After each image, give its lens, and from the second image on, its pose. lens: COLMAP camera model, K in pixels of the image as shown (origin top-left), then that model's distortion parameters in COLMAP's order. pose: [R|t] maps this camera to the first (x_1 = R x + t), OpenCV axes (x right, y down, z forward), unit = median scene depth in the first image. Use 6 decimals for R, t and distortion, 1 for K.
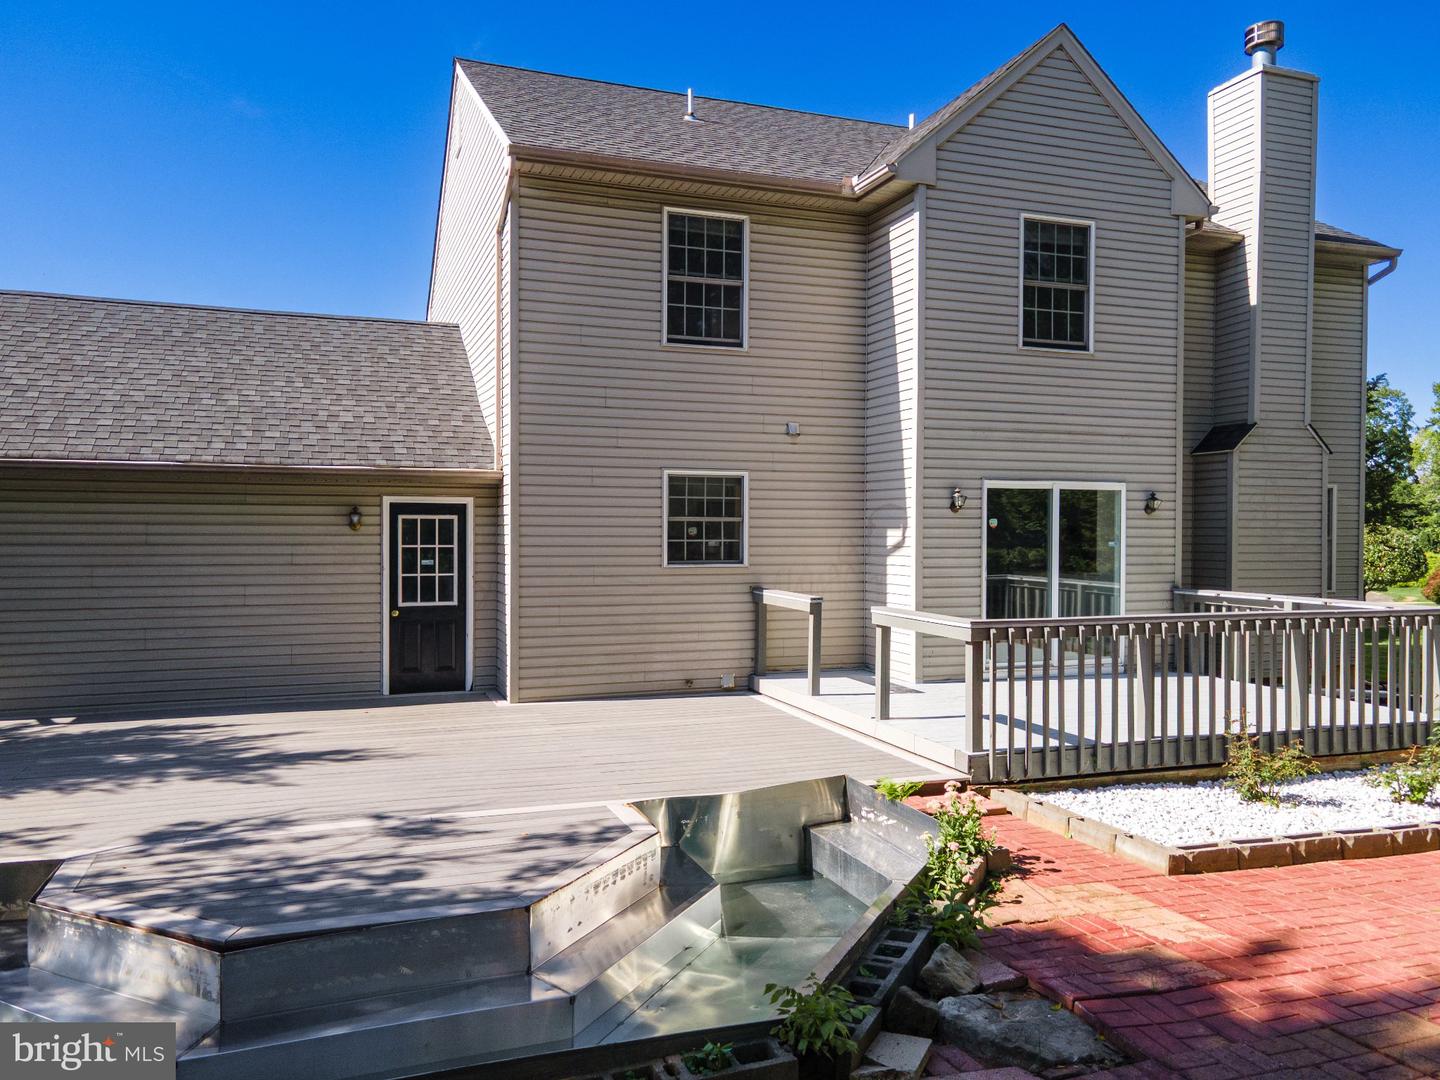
lens RADIAL K [[1040.2, 0, 702.7], [0, 1040.2, 534.8], [0, 0, 1]] dist [0.035117, 0.002441]
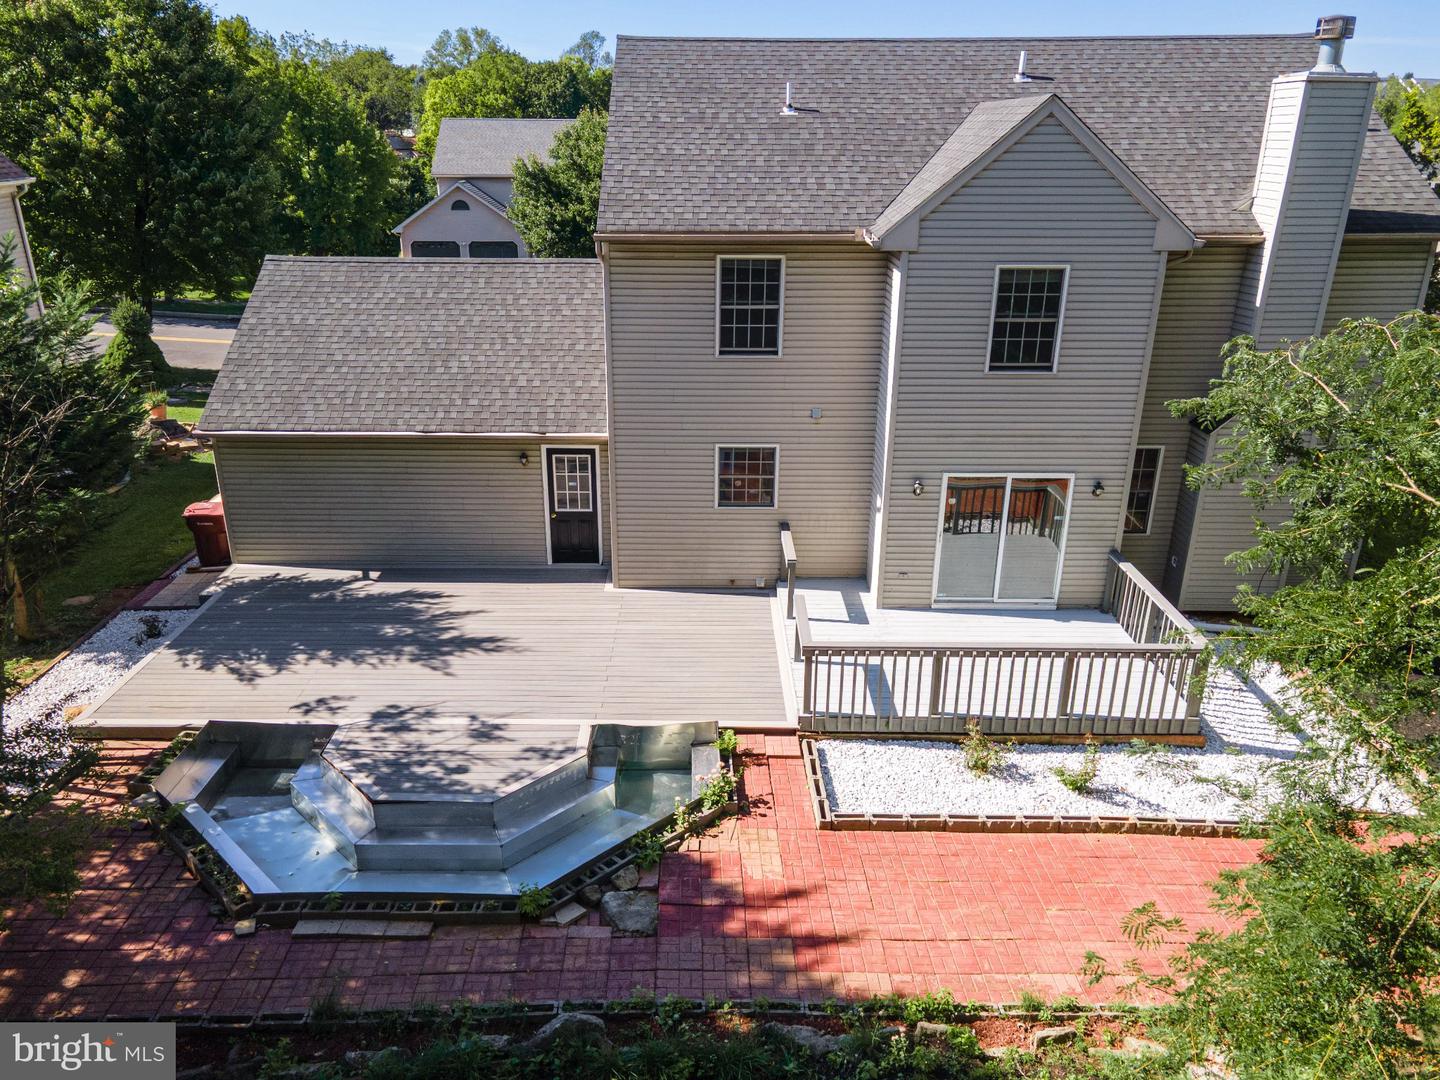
lens RADIAL K [[1040.2, 0, 702.7], [0, 1040.2, 534.8], [0, 0, 1]] dist [0.035117, 0.002441]
pose [[0.942379, 0.120089, -0.312251, 0.403928], [-0.001801, 0.935161, 0.354219, -0.449063], [0.334543, -0.333246, 0.881492, -0.304314]]
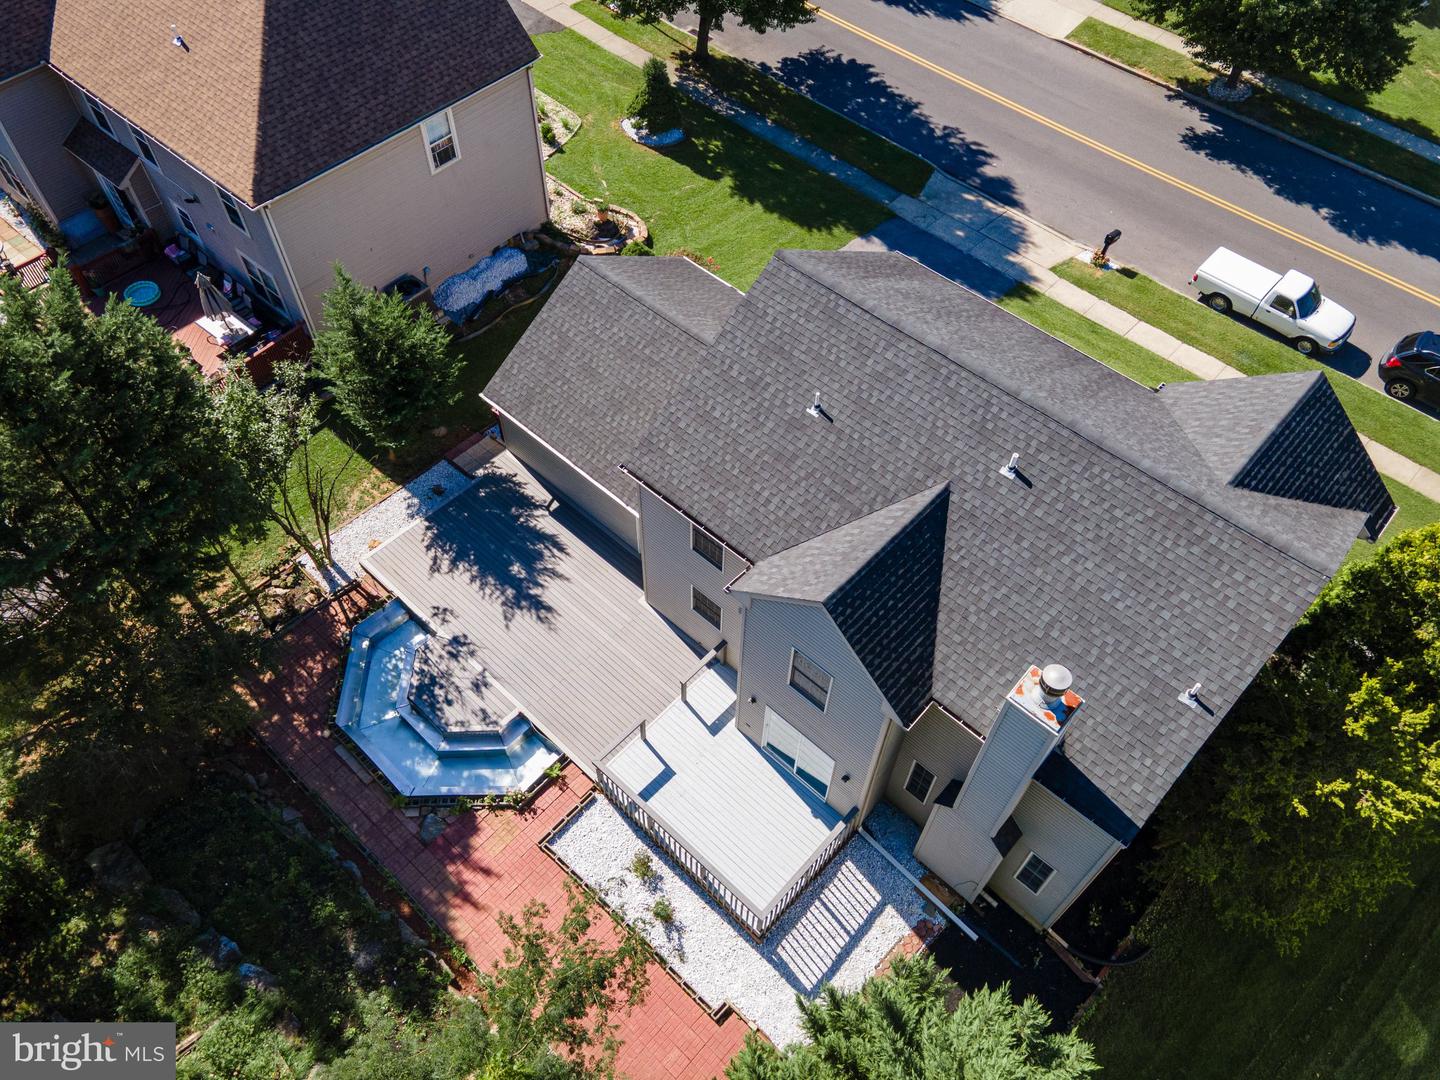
lens RADIAL K [[1040.2, 0, 702.7], [0, 1040.2, 534.8], [0, 0, 1]] dist [0.035117, 0.002441]
pose [[0.477427, 0.691585, -0.542009, 1.050756], [-0.028916, 0.628882, 0.776963, -1.764502], [0.878196, -0.355270, 0.320243, 0.363808]]
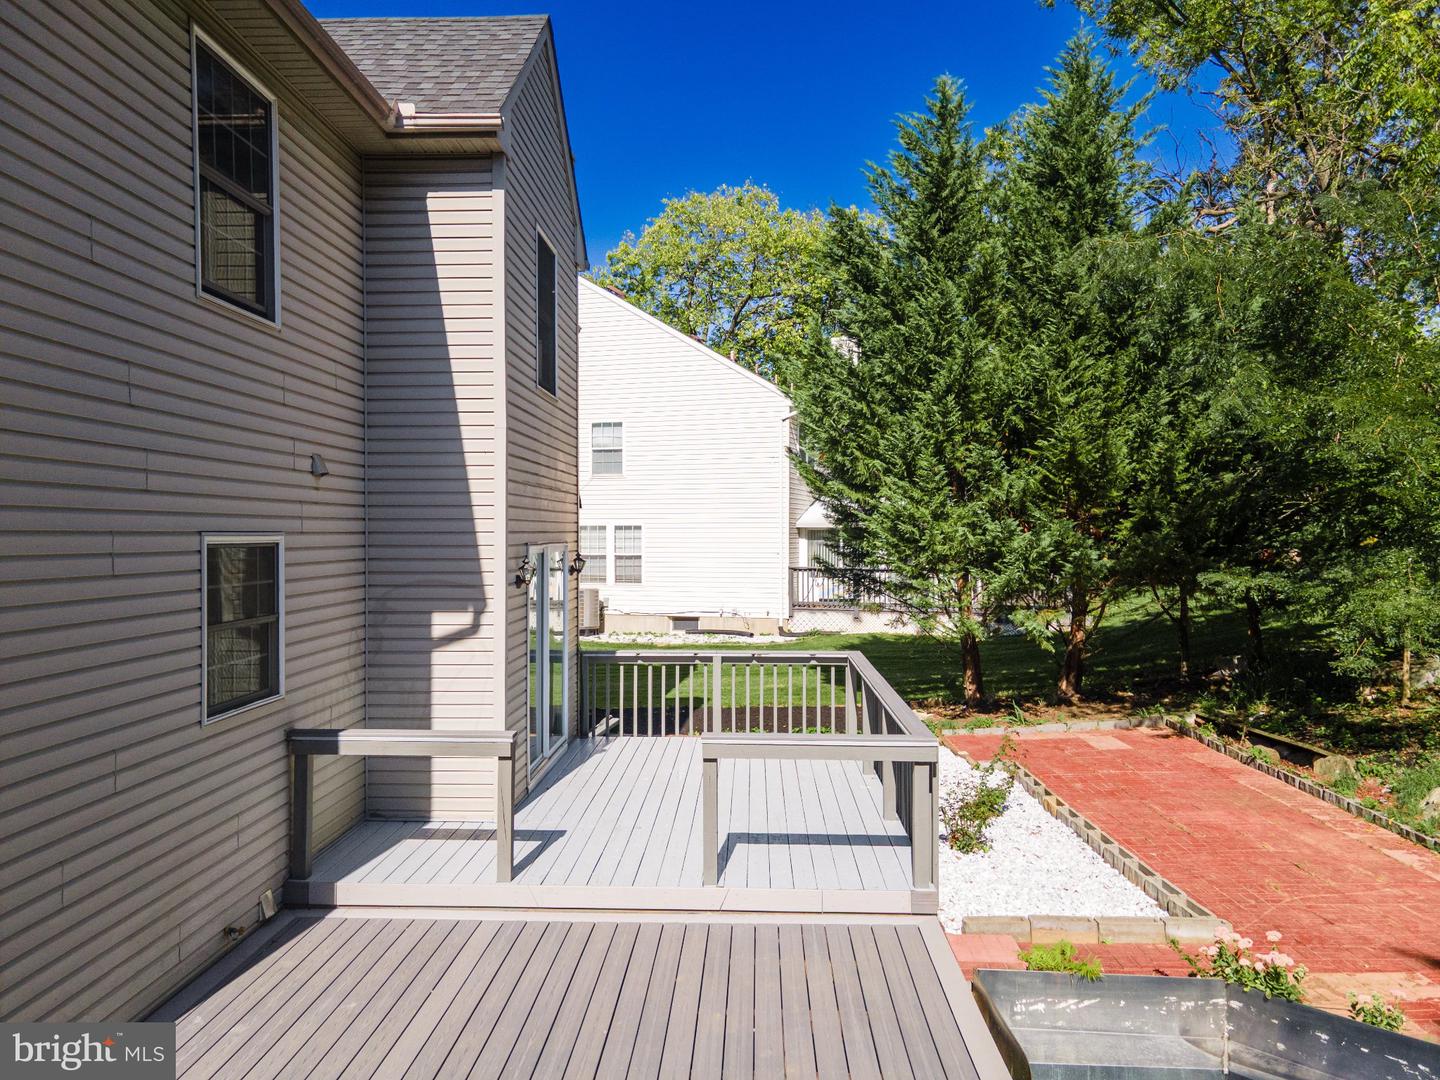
lens RADIAL K [[1040.2, 0, 702.7], [0, 1040.2, 534.8], [0, 0, 1]] dist [0.035117, 0.002441]
pose [[0.378216, -0.009960, 0.925664, -0.421931], [0.017752, 0.999836, 0.003505, -0.060148], [-0.925547, 0.015107, 0.378331, 0.569421]]
